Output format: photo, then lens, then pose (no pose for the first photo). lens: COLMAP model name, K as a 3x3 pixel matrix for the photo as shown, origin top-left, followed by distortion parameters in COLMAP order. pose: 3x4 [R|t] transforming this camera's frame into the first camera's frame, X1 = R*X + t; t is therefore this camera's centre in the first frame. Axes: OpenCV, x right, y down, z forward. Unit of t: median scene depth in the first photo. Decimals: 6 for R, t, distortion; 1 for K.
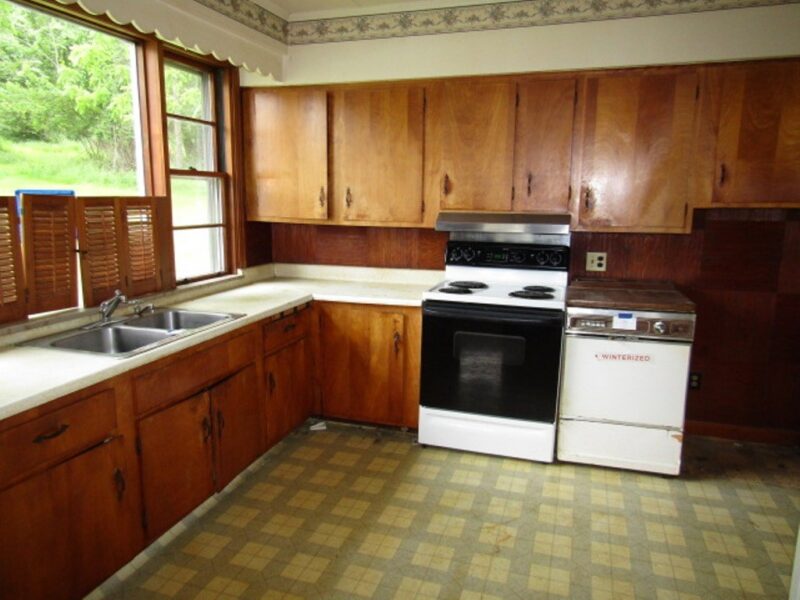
lens RADIAL K [[571.7, 0, 399.6], [0, 571.7, 299.7], [0, 0, 1]] dist [-0.010235, 0.002892]
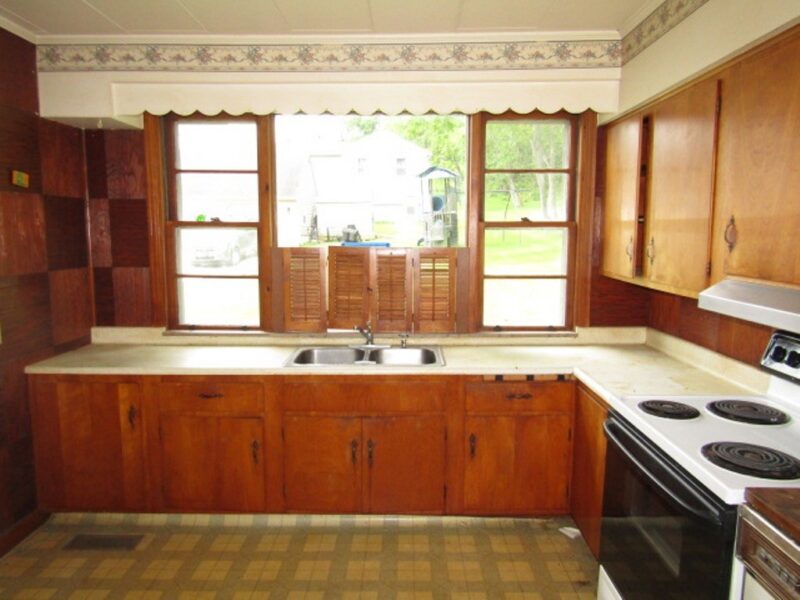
lens RADIAL K [[571.7, 0, 398.0], [0, 571.7, 299.5], [0, 0, 1]] dist [-0.010235, 0.002892]
pose [[0.290232, 0.101698, -0.951537, 0.581972], [-0.167928, 0.984320, 0.053981, -0.115250], [0.942107, 0.144123, 0.302759, 0.539189]]
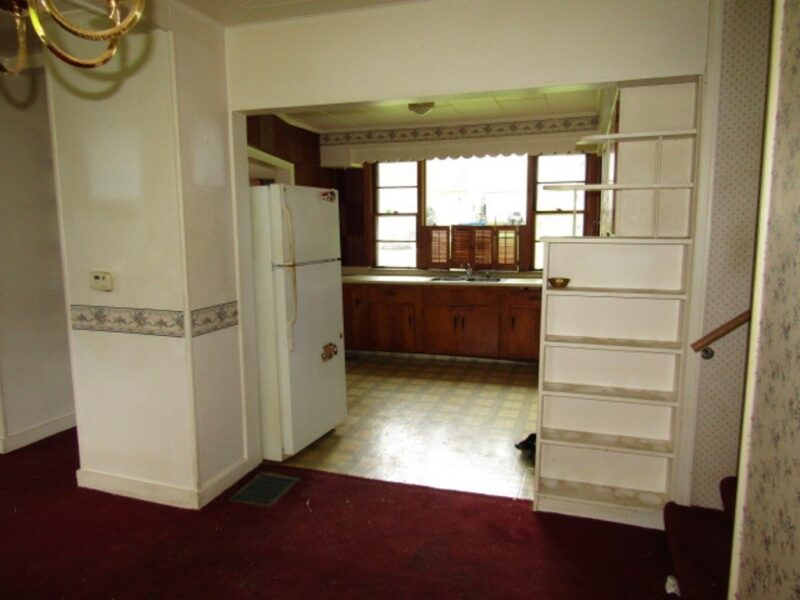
lens RADIAL K [[571.7, 0, 400.4], [0, 571.7, 300.2], [0, 0, 1]] dist [-0.010235, 0.002892]
pose [[-0.009426, 0.127819, -0.991753, 1.573671], [-0.169215, 0.977289, 0.127564, -0.100967], [0.985534, 0.169022, 0.012417, 0.565076]]
